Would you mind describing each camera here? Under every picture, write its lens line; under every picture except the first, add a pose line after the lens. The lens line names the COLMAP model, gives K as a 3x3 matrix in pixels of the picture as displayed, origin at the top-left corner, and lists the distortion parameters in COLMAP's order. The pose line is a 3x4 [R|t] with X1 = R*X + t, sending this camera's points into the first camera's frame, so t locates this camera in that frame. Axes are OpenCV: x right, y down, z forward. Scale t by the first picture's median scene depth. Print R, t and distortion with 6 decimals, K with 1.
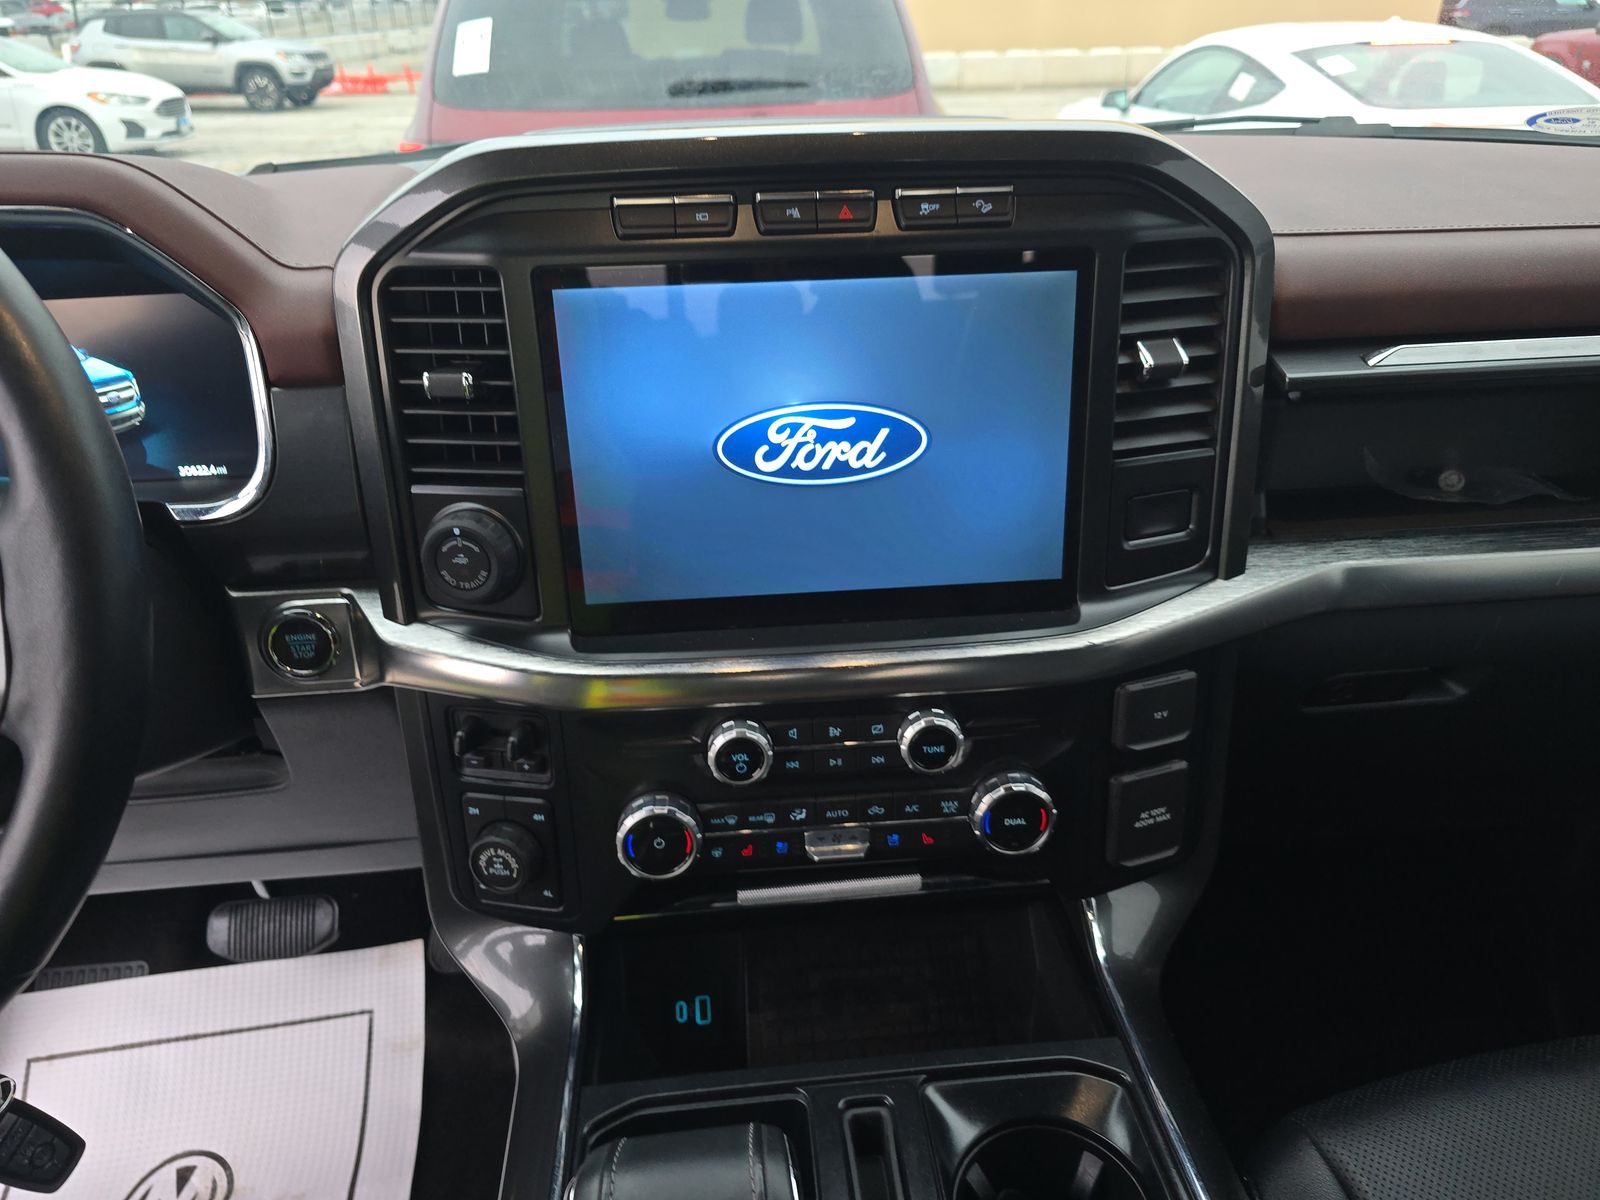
lens RADIAL K [[1154.9, 0, 800.0], [0, 1154.9, 600.0], [0, 0, 1]] dist [0.075637, -0.084840]
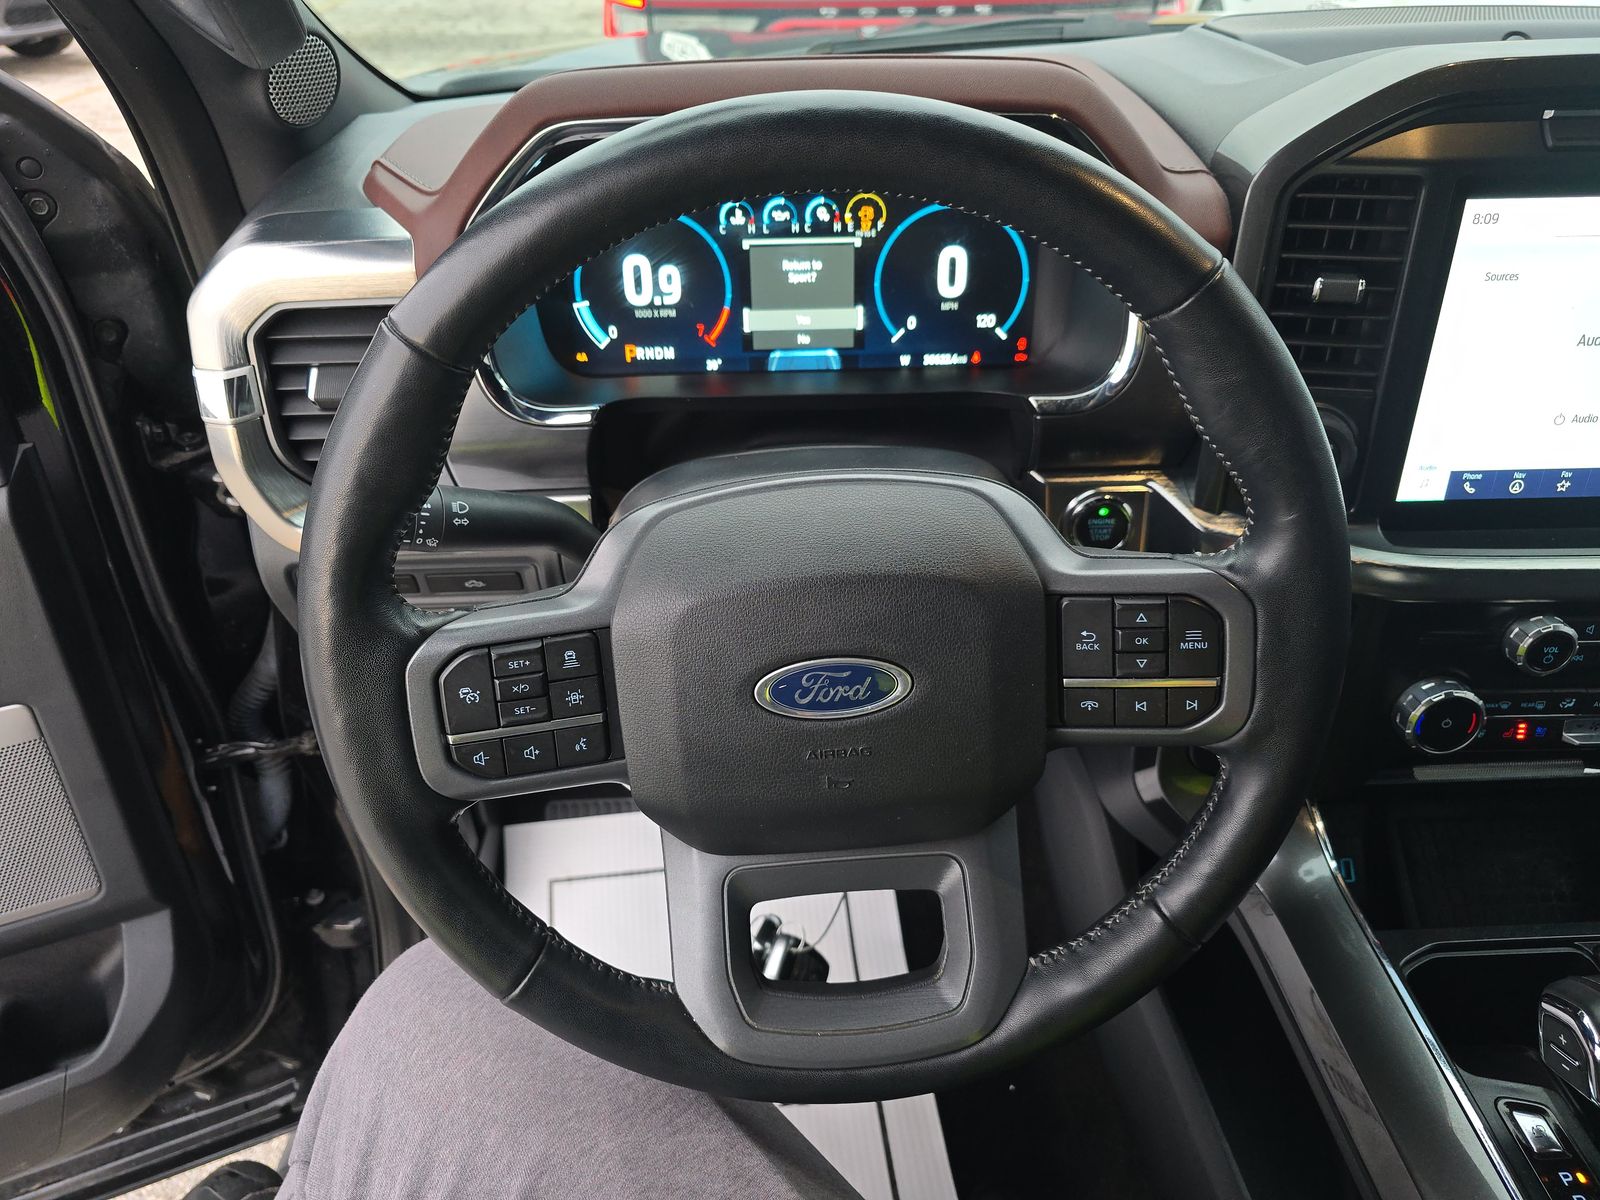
lens RADIAL K [[1154.9, 0, 800.0], [0, 1154.9, 600.0], [0, 0, 1]] dist [0.075637, -0.084840]
pose [[0.998379, 0.044253, -0.035794, -0.685258], [-0.040297, 0.993700, 0.104578, 0.004467], [0.040197, -0.102966, 0.993872, -0.103713]]
